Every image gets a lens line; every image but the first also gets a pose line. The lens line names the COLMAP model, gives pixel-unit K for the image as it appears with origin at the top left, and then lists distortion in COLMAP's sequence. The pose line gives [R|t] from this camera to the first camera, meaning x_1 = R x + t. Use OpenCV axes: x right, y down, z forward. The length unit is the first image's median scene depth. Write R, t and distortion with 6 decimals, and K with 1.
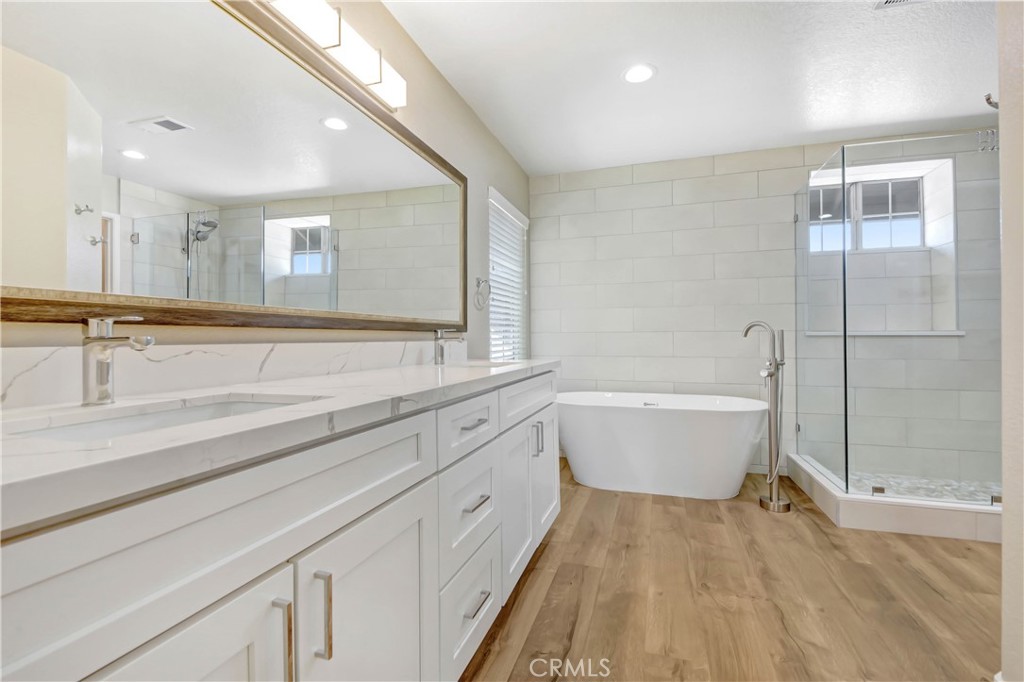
lens RADIAL K [[472.4, 0, 512.0], [0, 472.4, 341.0], [0, 0, 1]] dist [0.031053, -0.000105]
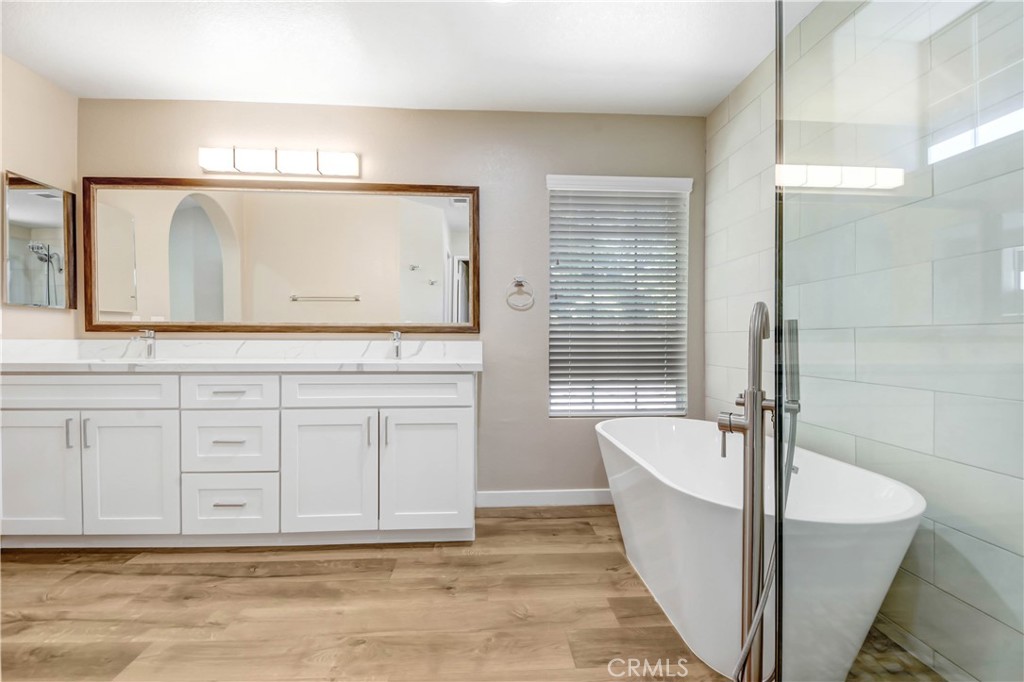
lens RADIAL K [[473.4, 0, 512.0], [0, 473.4, 341.0], [0, 0, 1]] dist [-0.001425, -0.000598]
pose [[0.343015, 0.009184, -0.939285, 0.990576], [-0.010246, 0.999929, 0.006035, -0.008295], [0.939274, 0.007554, 0.343085, 0.766229]]
